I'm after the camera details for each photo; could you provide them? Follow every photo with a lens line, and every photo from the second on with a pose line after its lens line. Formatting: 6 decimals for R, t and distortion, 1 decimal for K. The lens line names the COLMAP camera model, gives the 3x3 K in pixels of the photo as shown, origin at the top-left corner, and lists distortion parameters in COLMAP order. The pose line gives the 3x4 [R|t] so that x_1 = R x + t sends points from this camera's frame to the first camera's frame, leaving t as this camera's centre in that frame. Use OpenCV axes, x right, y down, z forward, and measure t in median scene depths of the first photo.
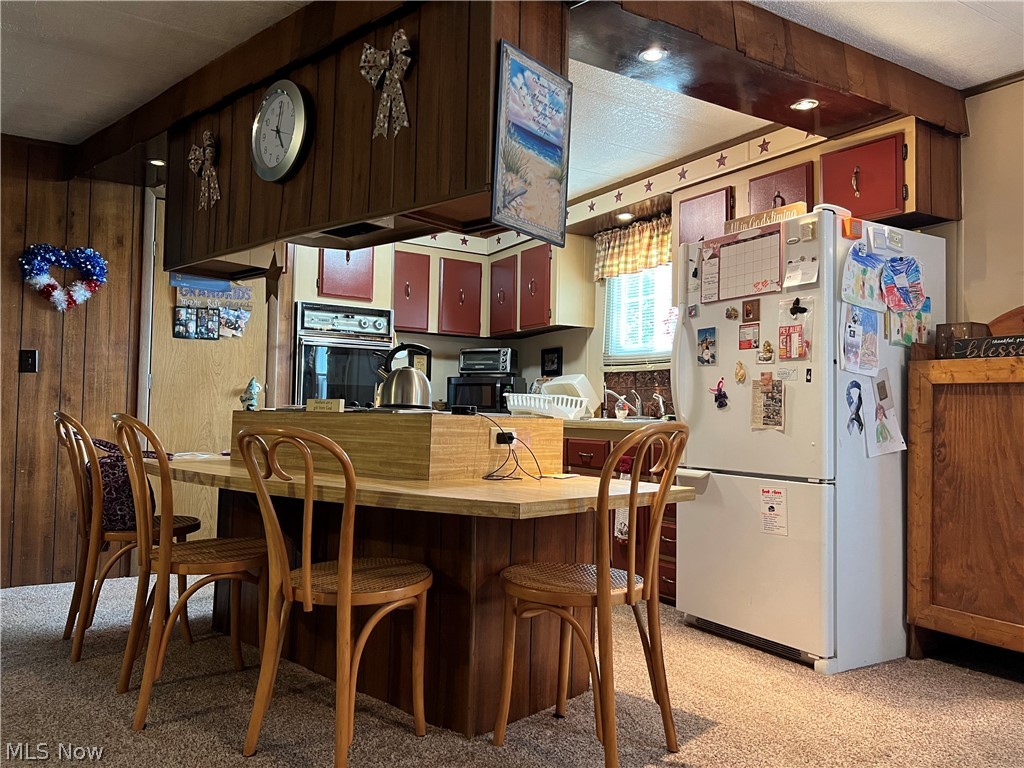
lens RADIAL K [[771.9, 0, 503.4], [0, 771.9, 383.7], [0, 0, 1]] dist [0.020995, -0.015968]
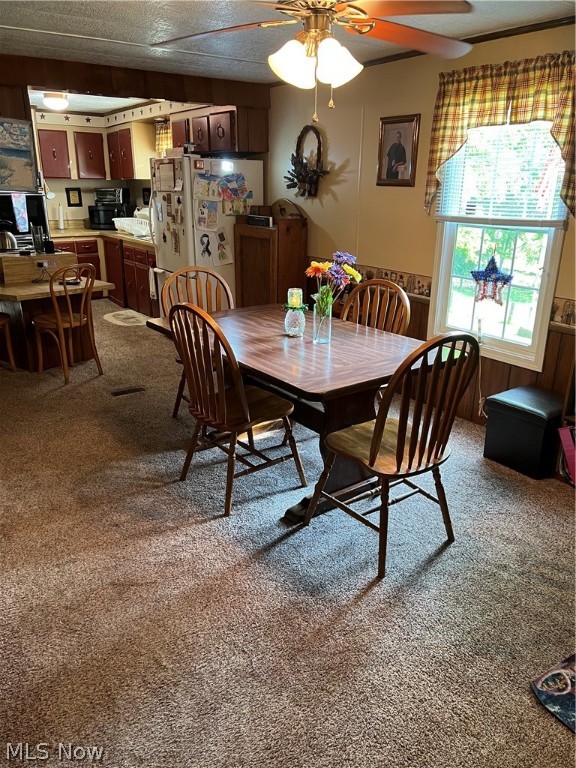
lens RADIAL K [[578.9, 0, 282.8], [0, 578.9, 396.9], [0, 0, 1]] dist [0.020995, -0.015968]
pose [[0.998923, -0.017897, 0.042801, 0.653026], [0.000241, 0.924583, 0.380982, -0.234028], [-0.046392, -0.380561, 0.923591, -0.887818]]
